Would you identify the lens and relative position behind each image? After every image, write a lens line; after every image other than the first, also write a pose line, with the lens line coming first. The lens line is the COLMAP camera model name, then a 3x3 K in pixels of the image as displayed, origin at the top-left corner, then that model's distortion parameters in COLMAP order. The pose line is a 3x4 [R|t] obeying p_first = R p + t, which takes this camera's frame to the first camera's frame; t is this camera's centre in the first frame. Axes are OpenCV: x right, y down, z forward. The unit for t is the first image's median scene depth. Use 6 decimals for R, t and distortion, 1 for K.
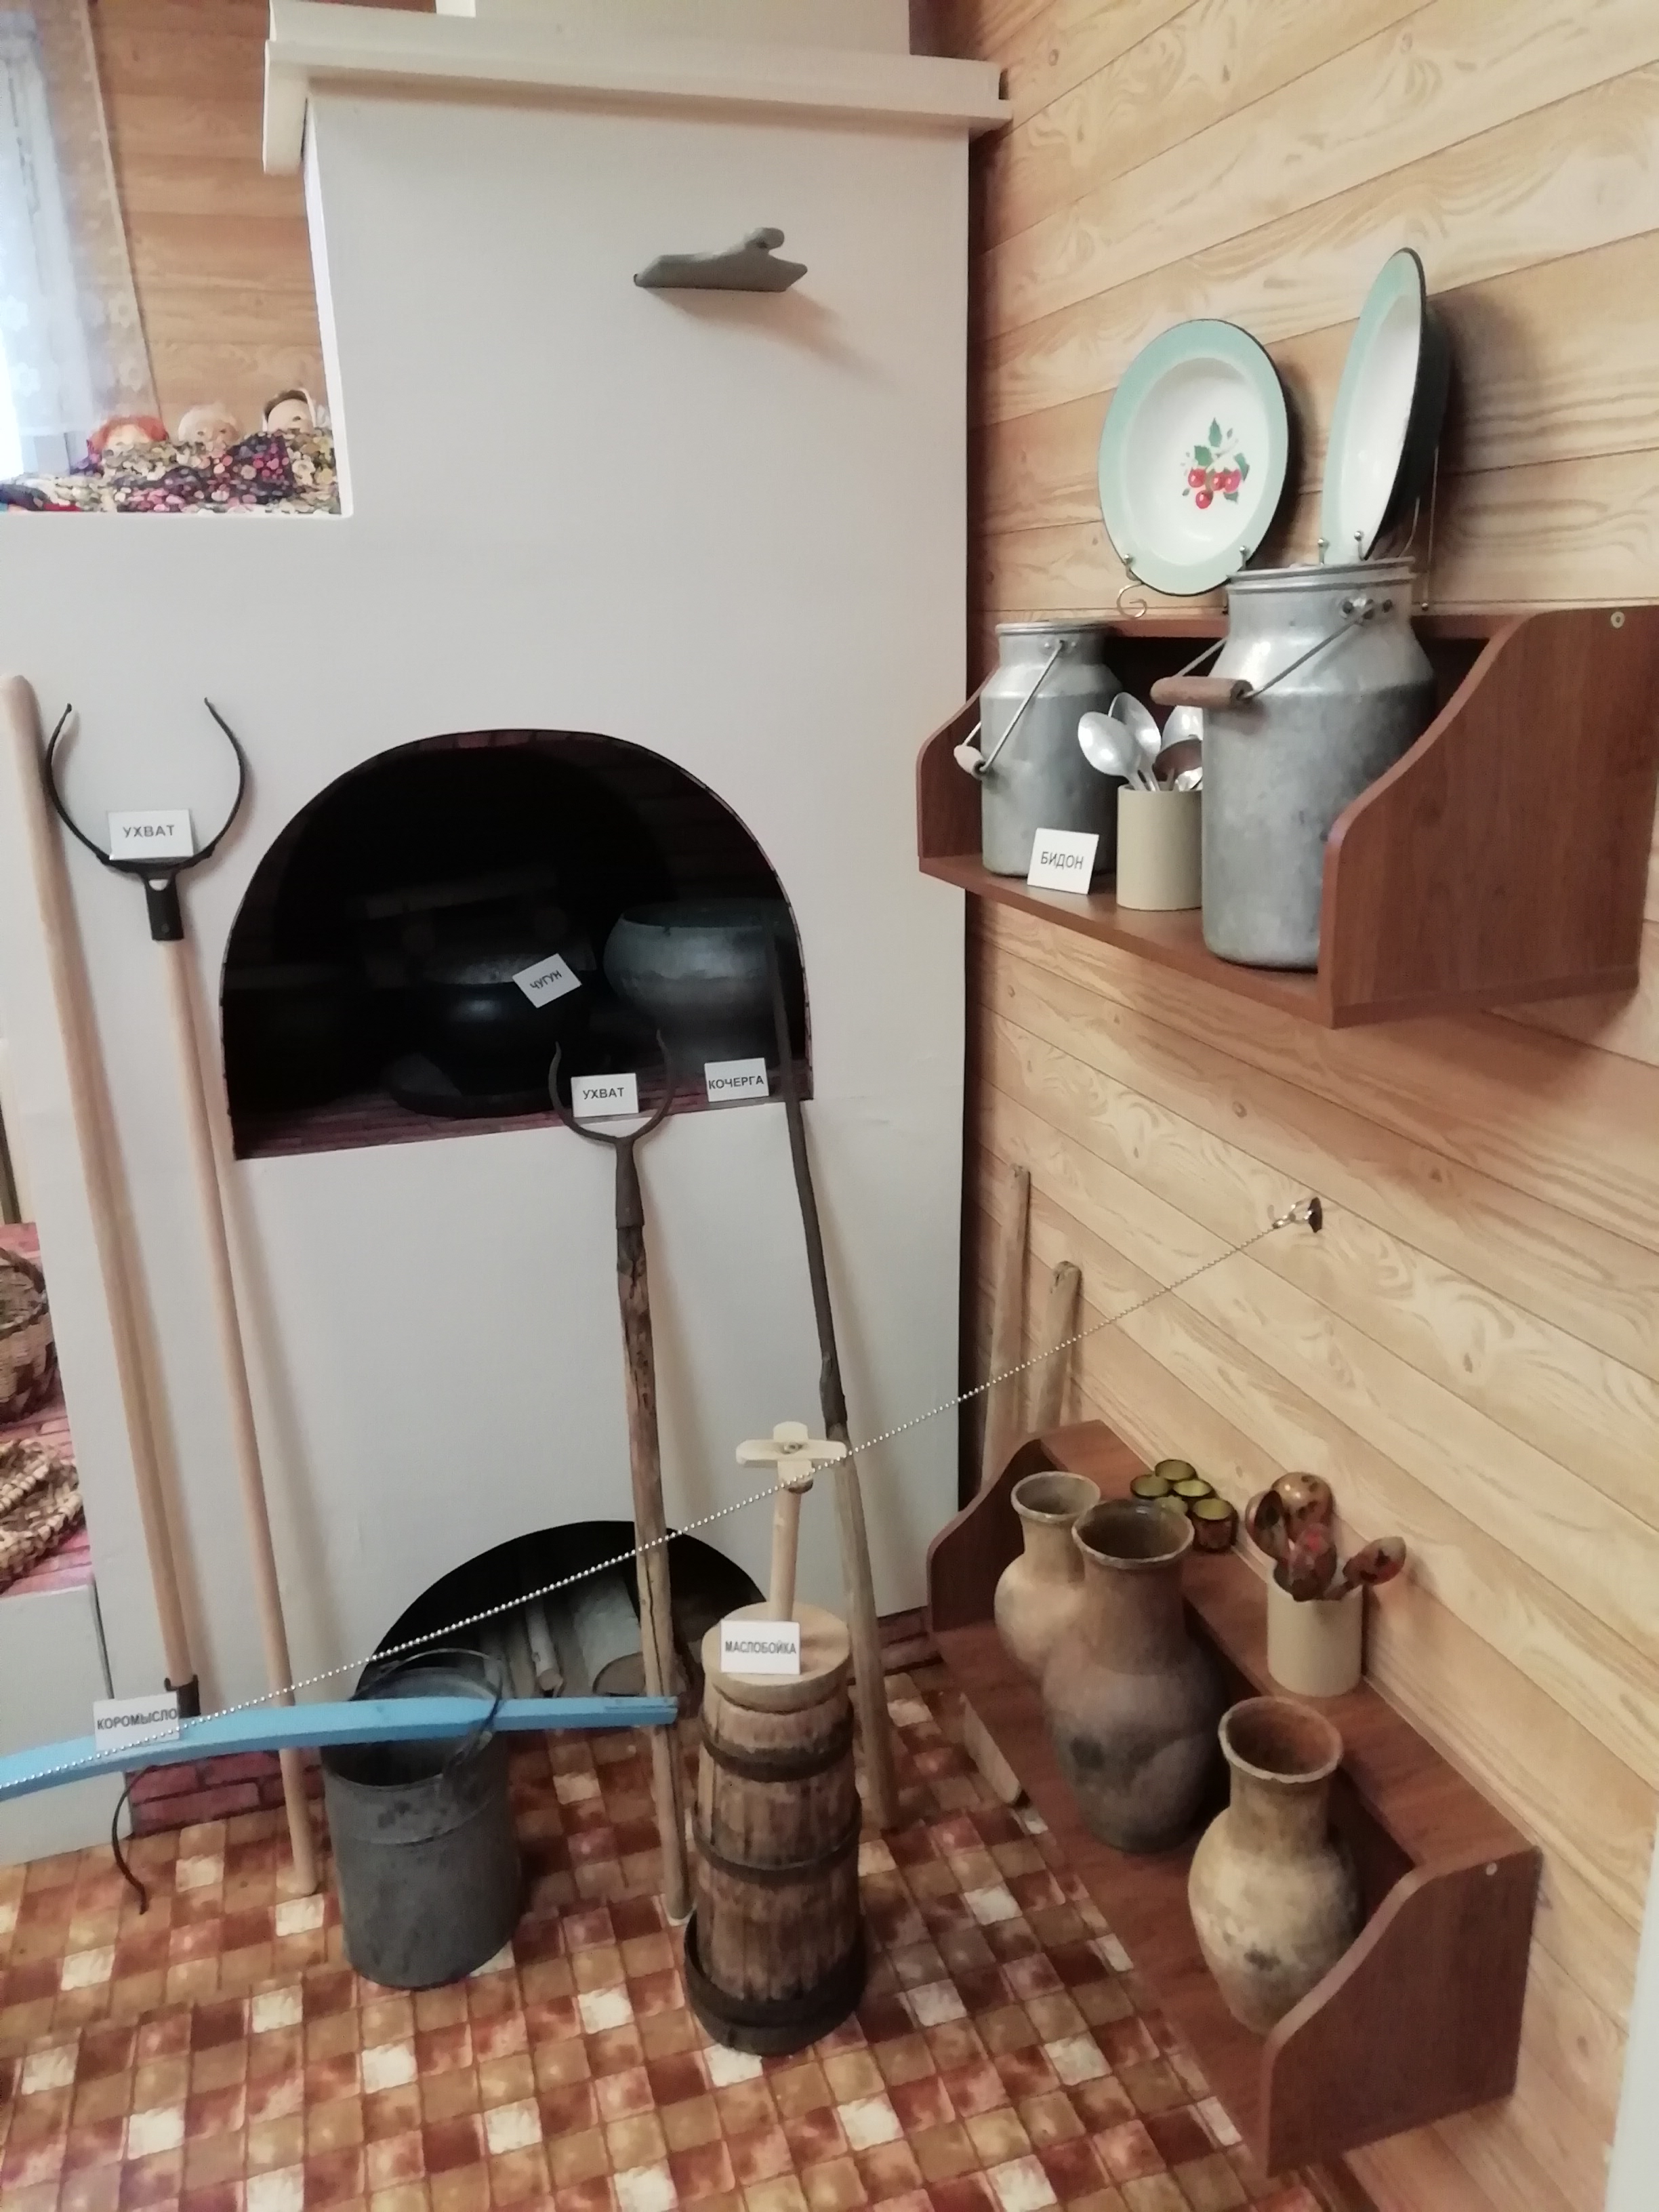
lens RADIAL K [[1641.6, 0, 843.5], [0, 1641.6, 1103.0], [0, 0, 1]] dist [0.009385, 0.000231]
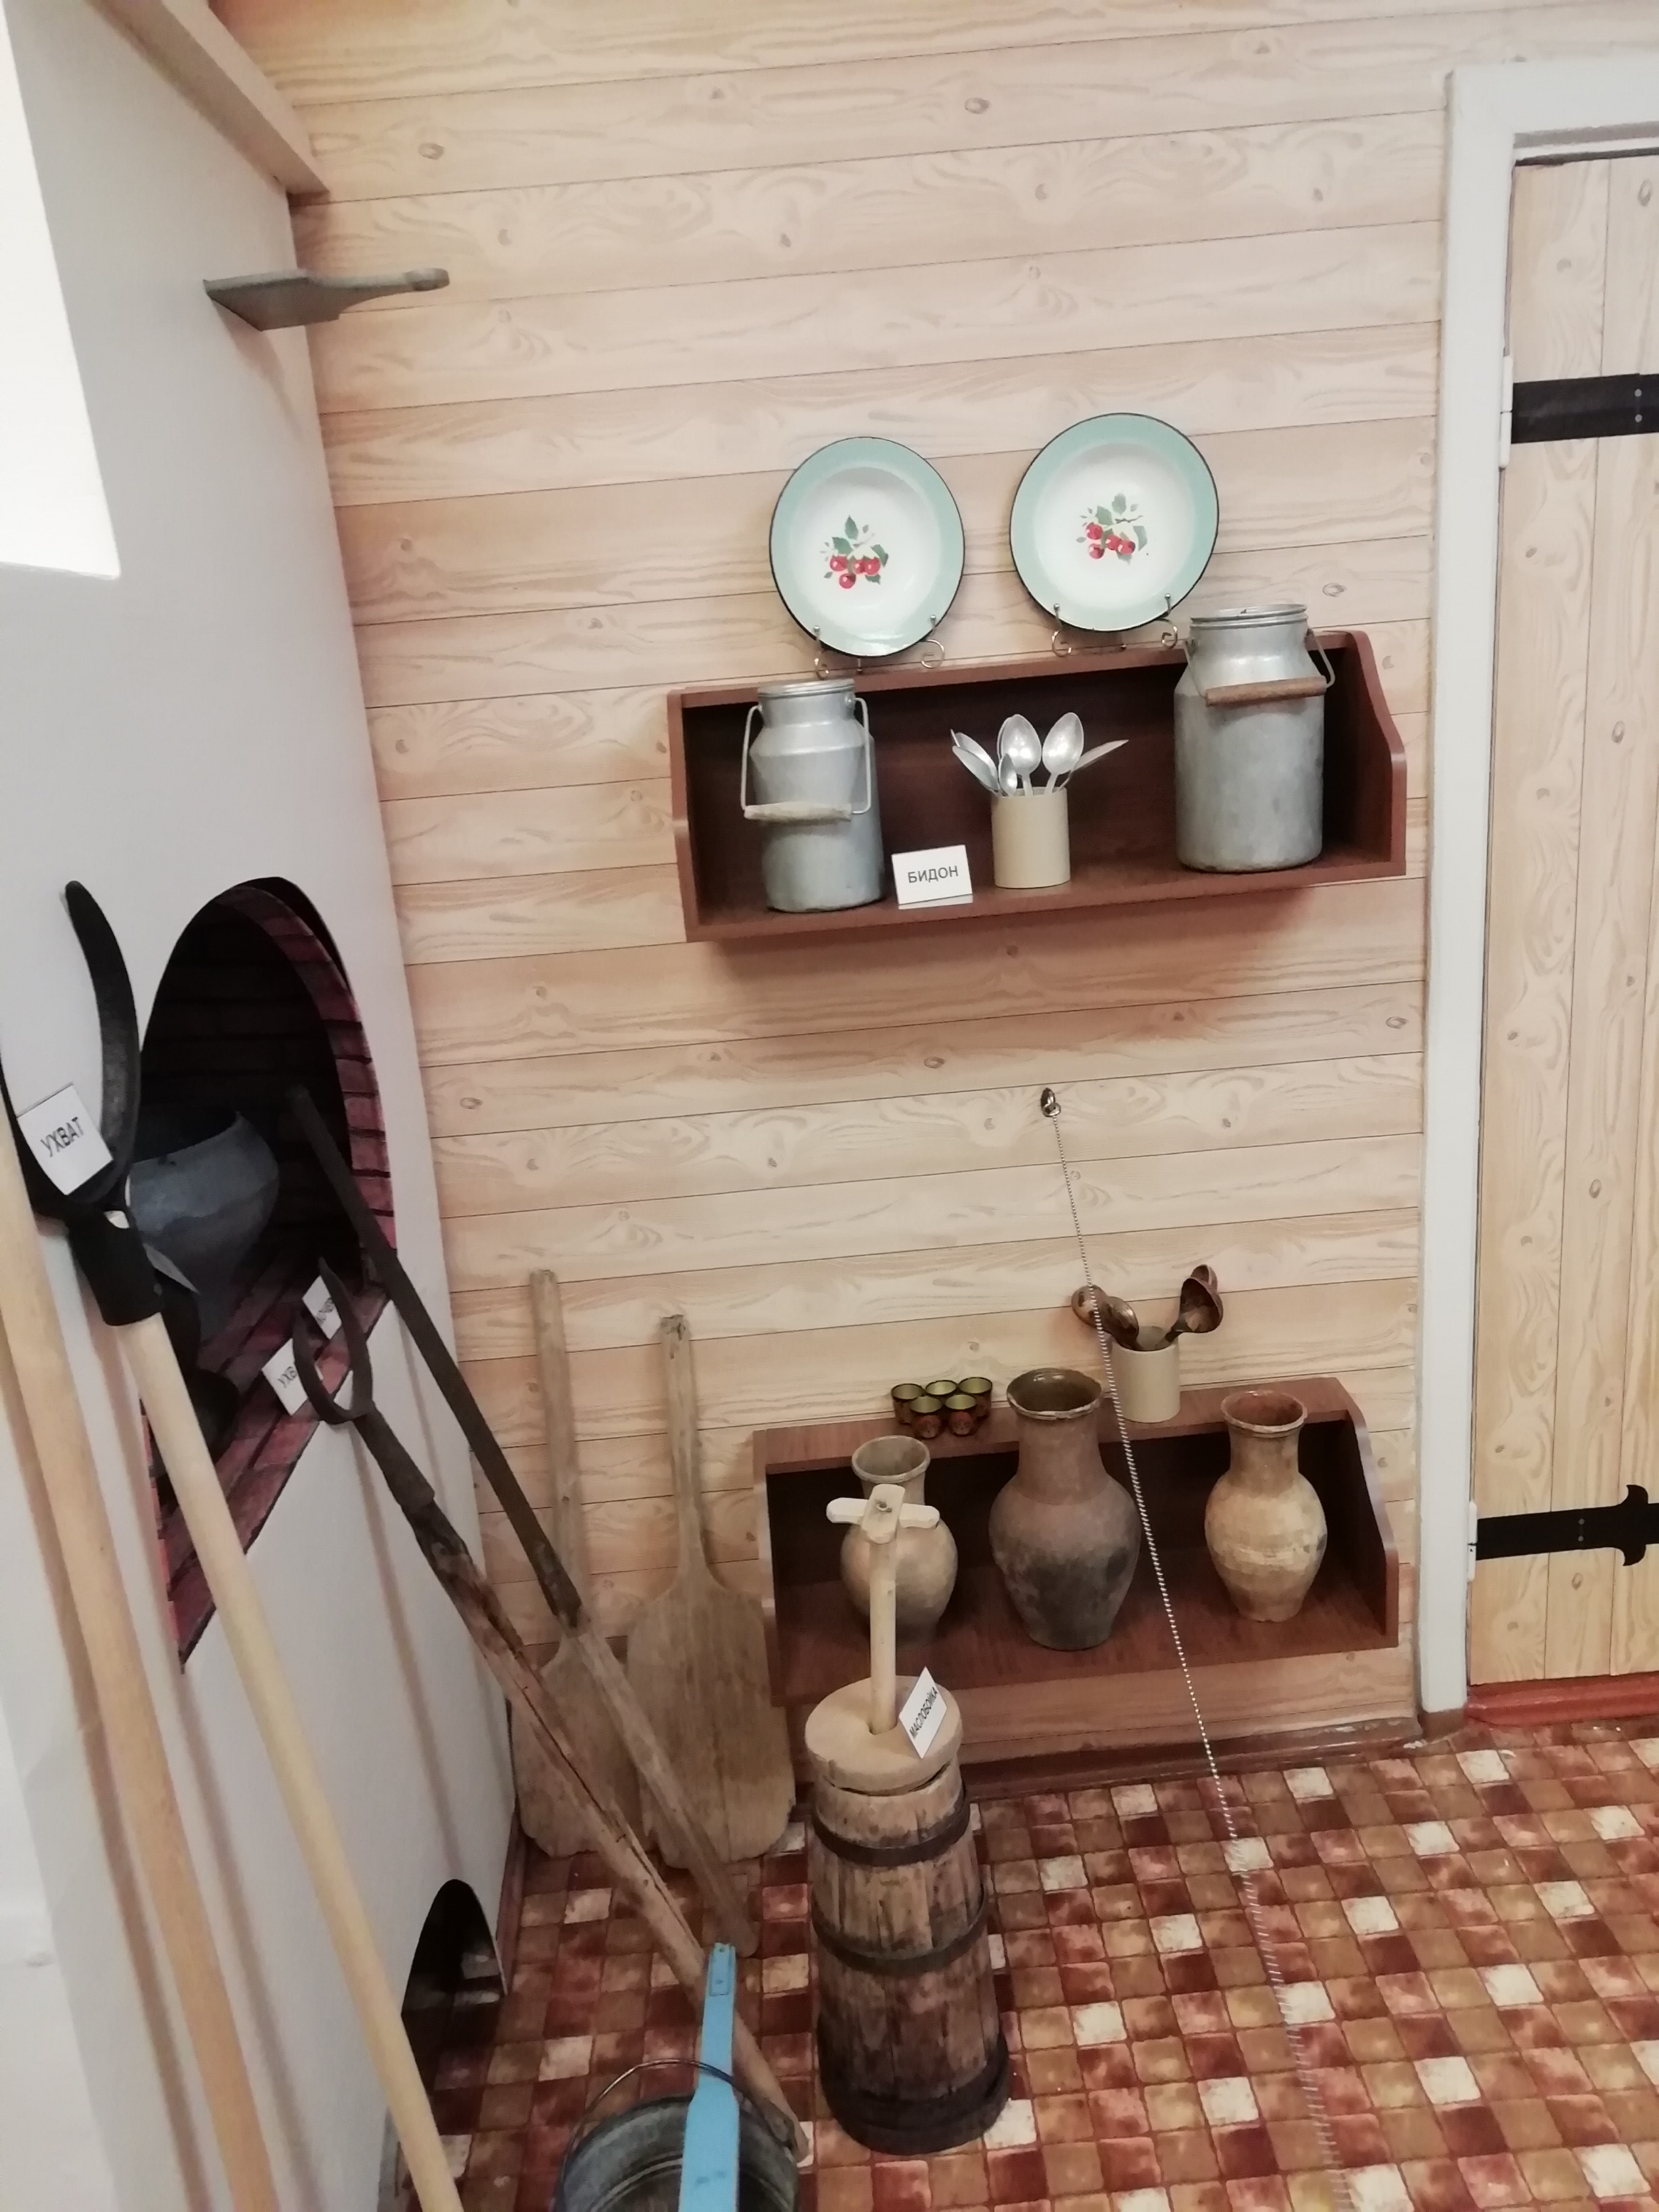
lens RADIAL K [[1641.6, 0, 843.5], [0, 1641.6, 1103.0], [0, 0, 1]] dist [0.009385, 0.000231]
pose [[0.266923, -0.259416, 0.928146, -1.021707], [0.348331, 0.923948, 0.158067, -0.204607], [-0.898564, 0.281110, 0.336986, 0.706972]]
